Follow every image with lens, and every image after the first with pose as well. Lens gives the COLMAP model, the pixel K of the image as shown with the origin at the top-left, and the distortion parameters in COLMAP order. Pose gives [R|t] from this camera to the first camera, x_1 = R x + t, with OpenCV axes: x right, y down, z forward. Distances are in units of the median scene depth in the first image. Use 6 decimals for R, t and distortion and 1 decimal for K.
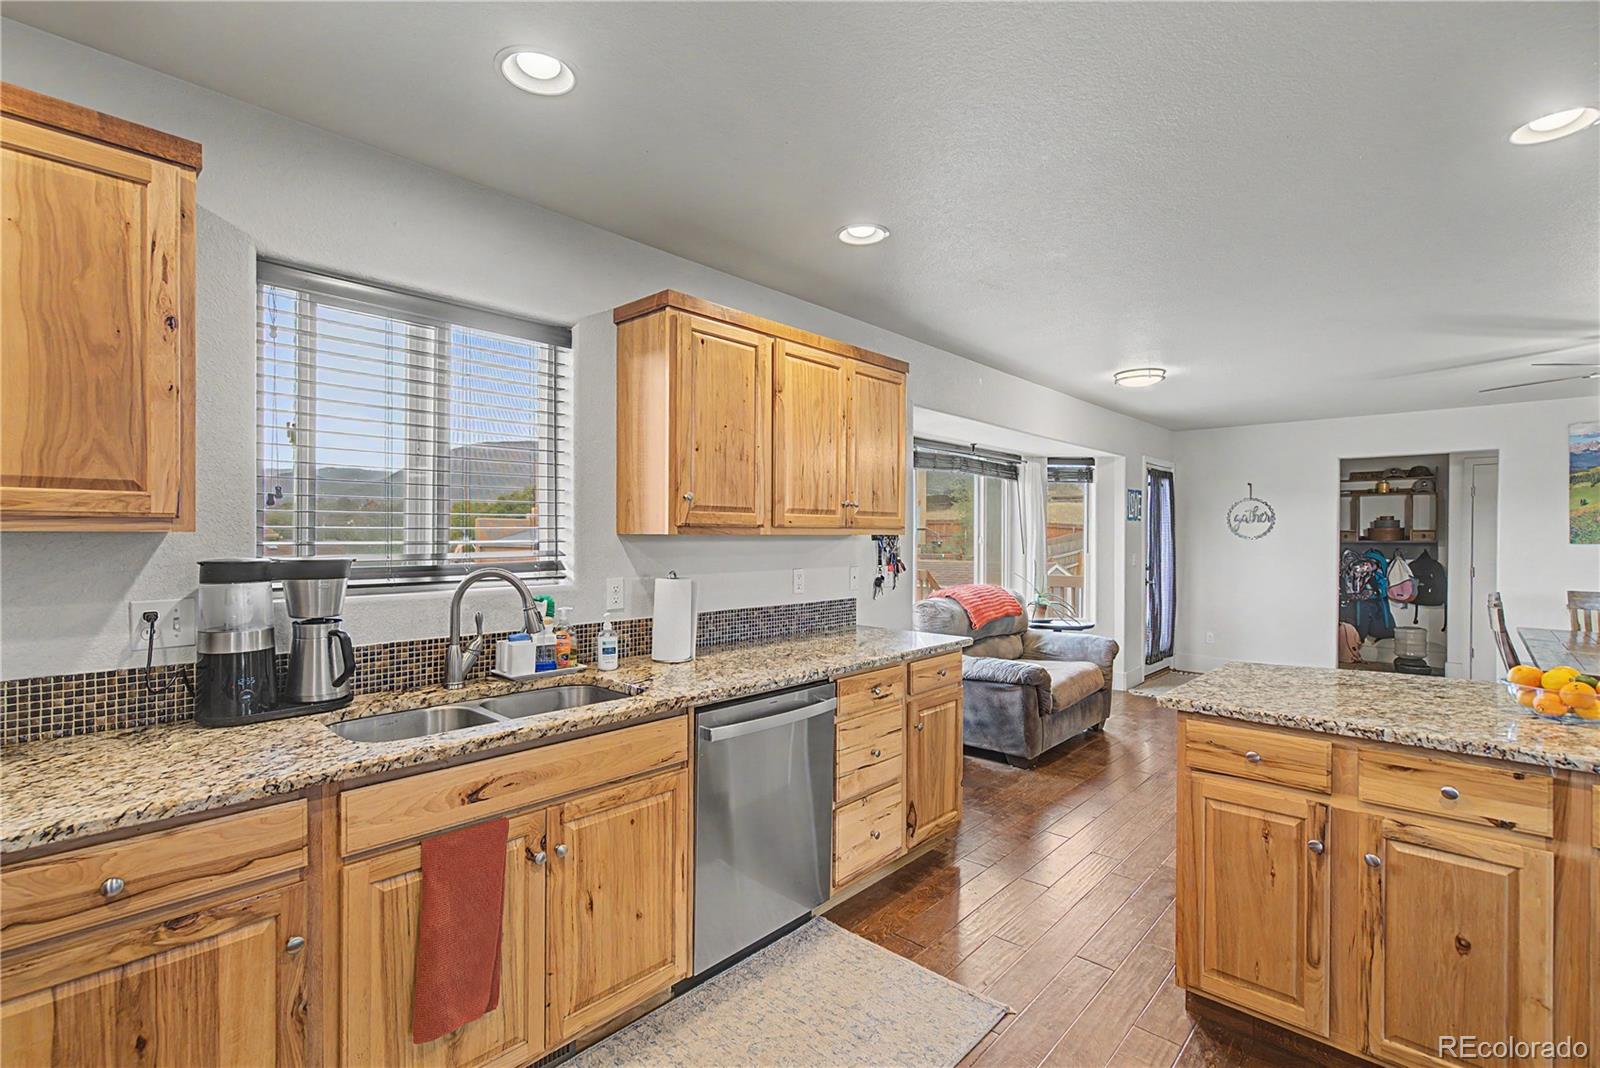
lens RADIAL K [[738.5, 0, 790.4], [0, 738.5, 536.5], [0, 0, 1]] dist [-0.004511, 0.002432]
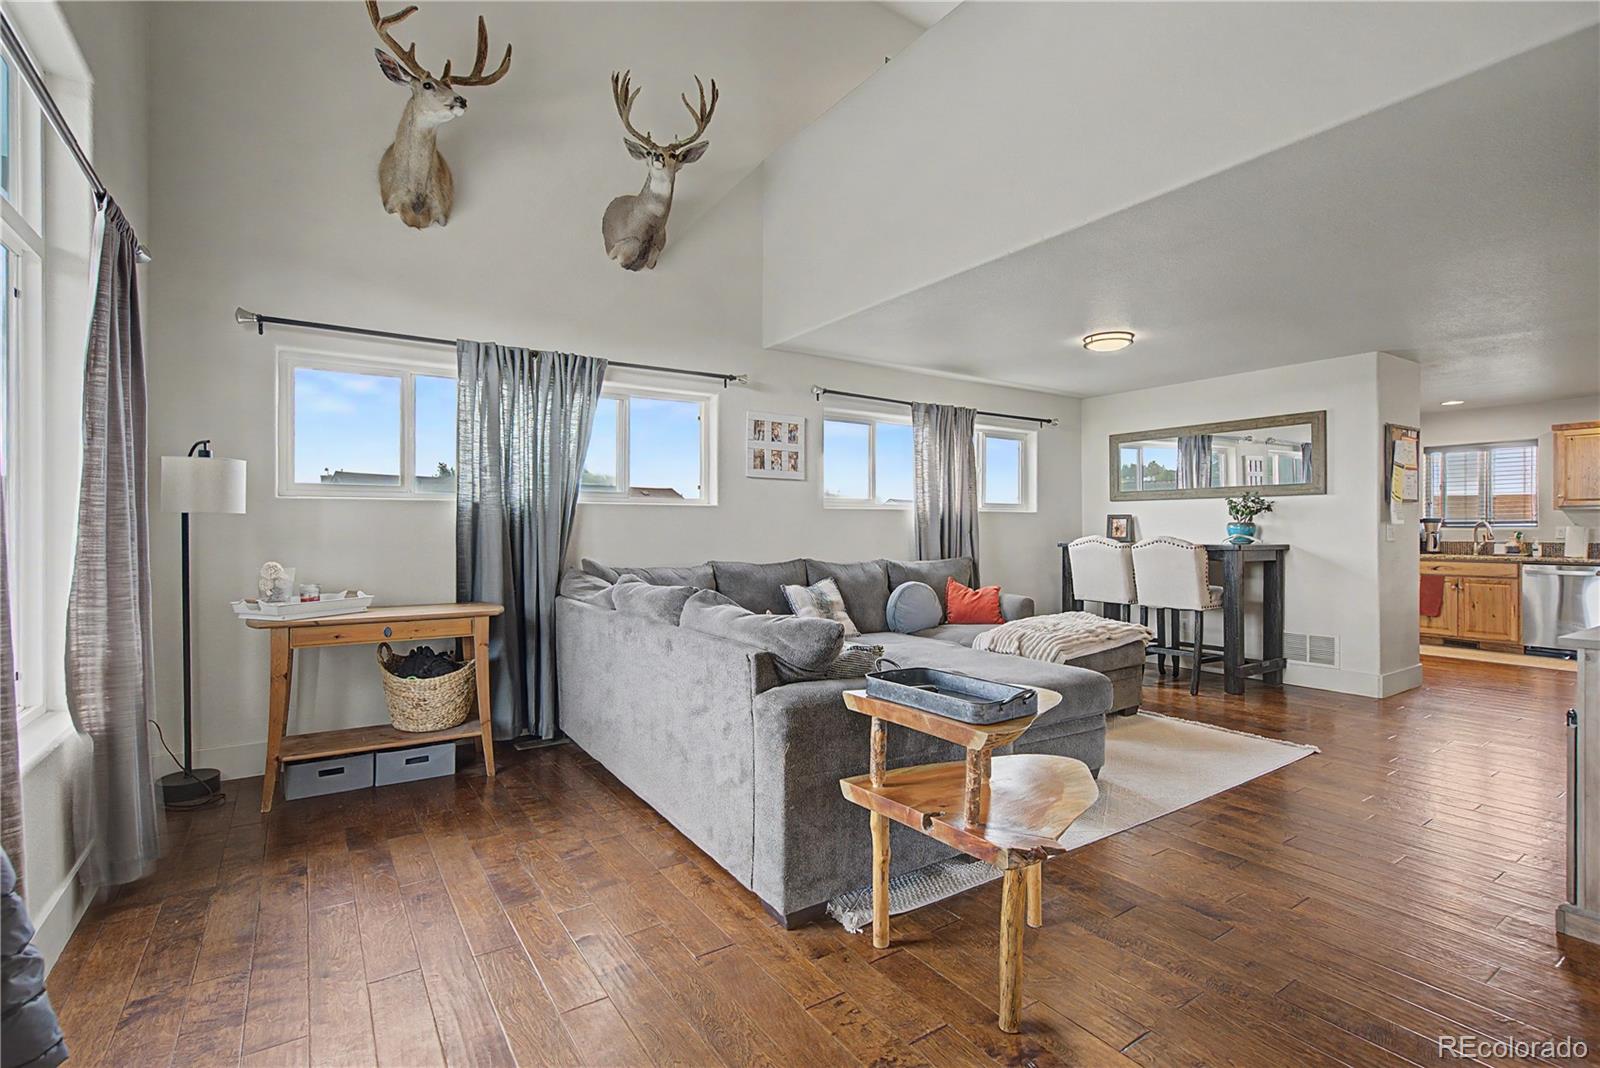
lens RADIAL K [[738.5, 0, 801.9], [0, 738.5, 534.0], [0, 0, 1]] dist [-0.004511, 0.002432]
pose [[-0.233097, -0.000871, -0.972453, 2.442002], [-0.003846, 0.999993, 0.000026, 0.076275], [0.972446, 0.003746, -0.233098, -0.859436]]
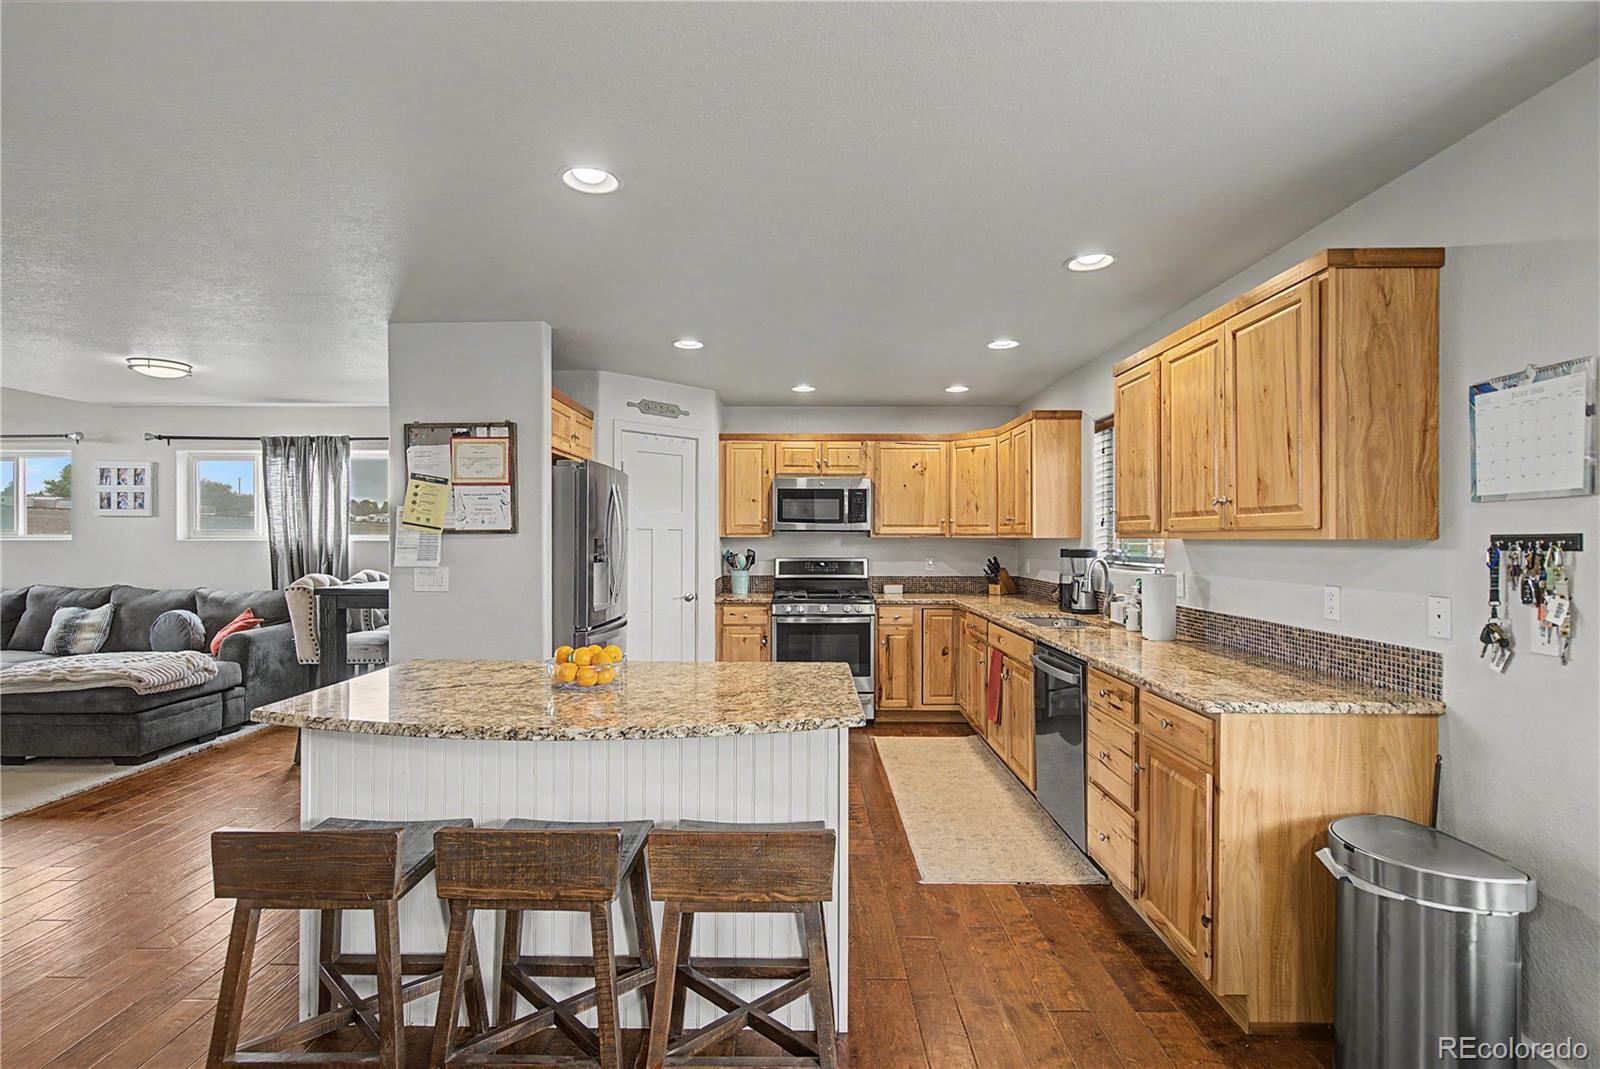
lens RADIAL K [[738.5, 0, 797.7], [0, 738.5, 540.2], [0, 0, 1]] dist [-0.004511, 0.002432]
pose [[-0.738955, -0.003049, -0.673748, 0.921494], [-0.007400, 0.999966, 0.003590, -0.000459], [0.673714, 0.007638, -0.738952, 1.221663]]
